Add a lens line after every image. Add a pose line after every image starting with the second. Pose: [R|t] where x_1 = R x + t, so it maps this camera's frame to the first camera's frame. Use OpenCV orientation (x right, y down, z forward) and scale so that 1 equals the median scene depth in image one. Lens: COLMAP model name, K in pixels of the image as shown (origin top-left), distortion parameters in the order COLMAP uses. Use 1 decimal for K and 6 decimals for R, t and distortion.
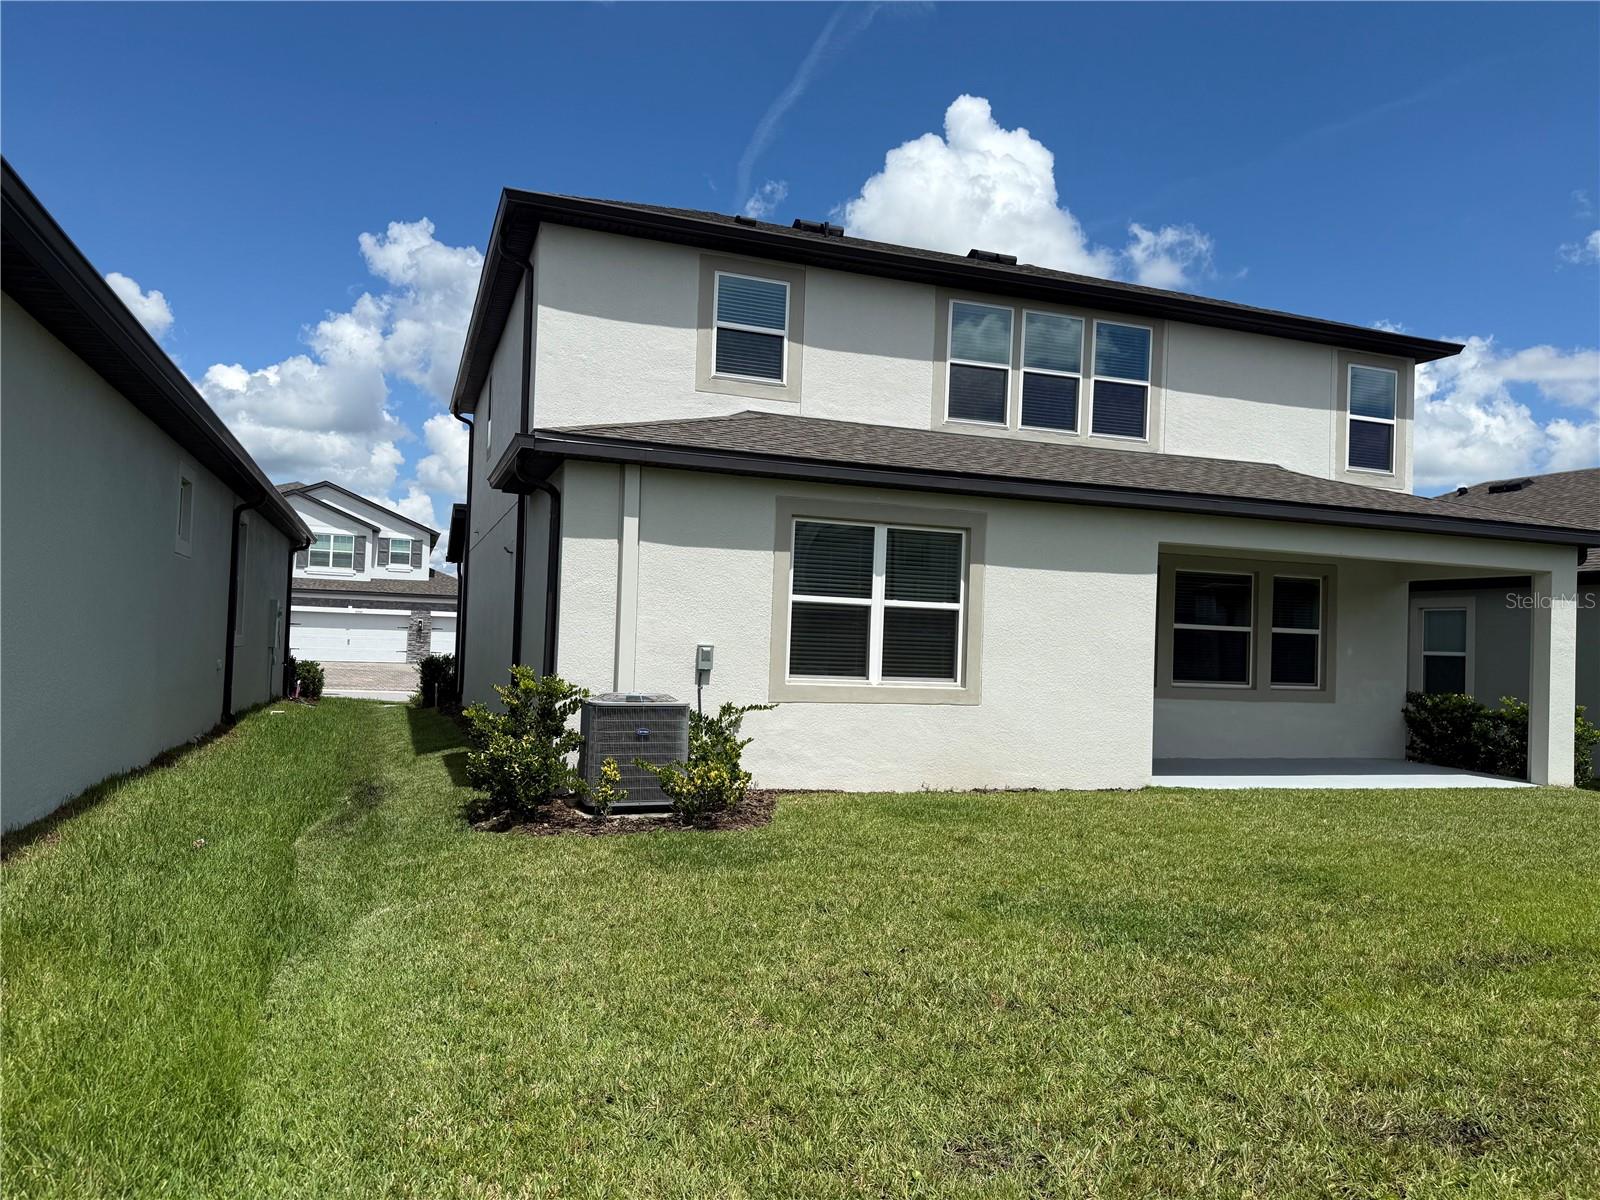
lens RADIAL K [[1115.3, 0, 800.0], [0, 1115.3, 600.0], [0, 0, 1]] dist [0.175706, -0.280683]
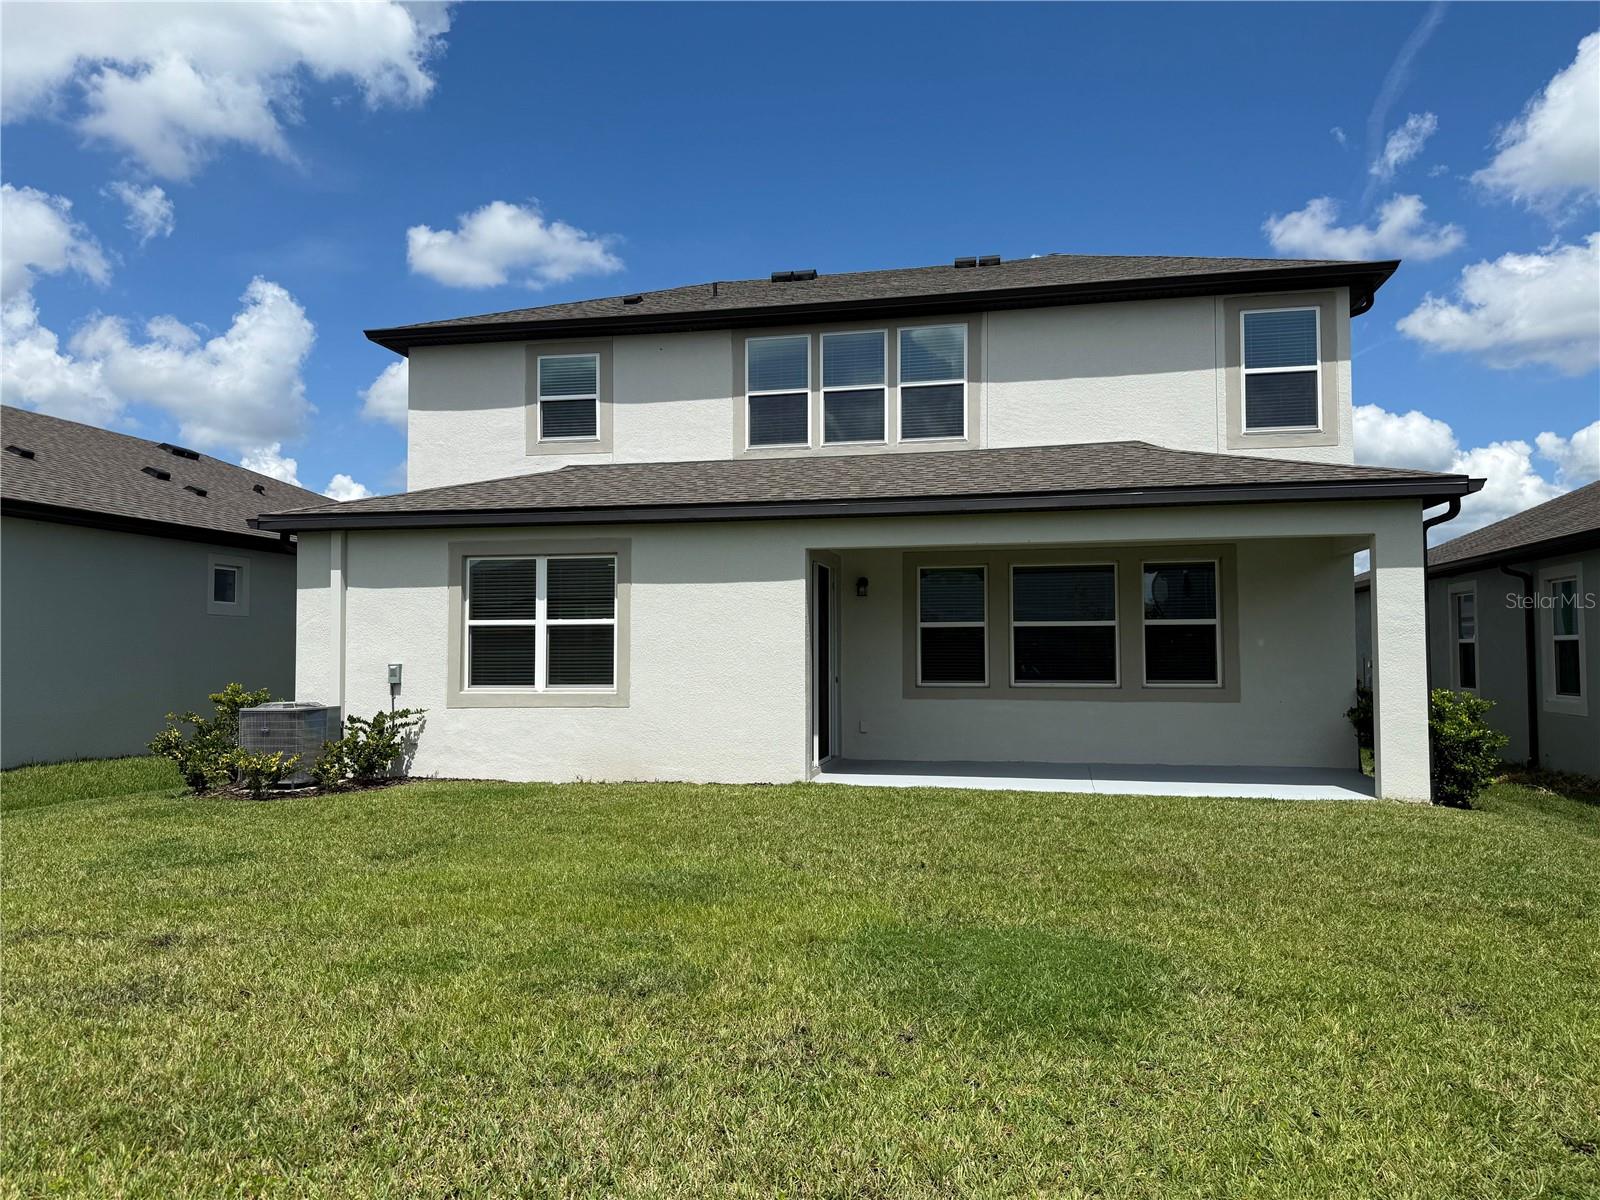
lens RADIAL K [[1115.3, 0, 800.0], [0, 1115.3, 600.0], [0, 0, 1]] dist [0.175706, -0.280683]
pose [[0.850098, -0.064974, -0.522600, 0.811848], [0.055074, 0.997887, -0.034479, 0.030528], [0.523736, 0.000529, 0.851880, 0.108872]]
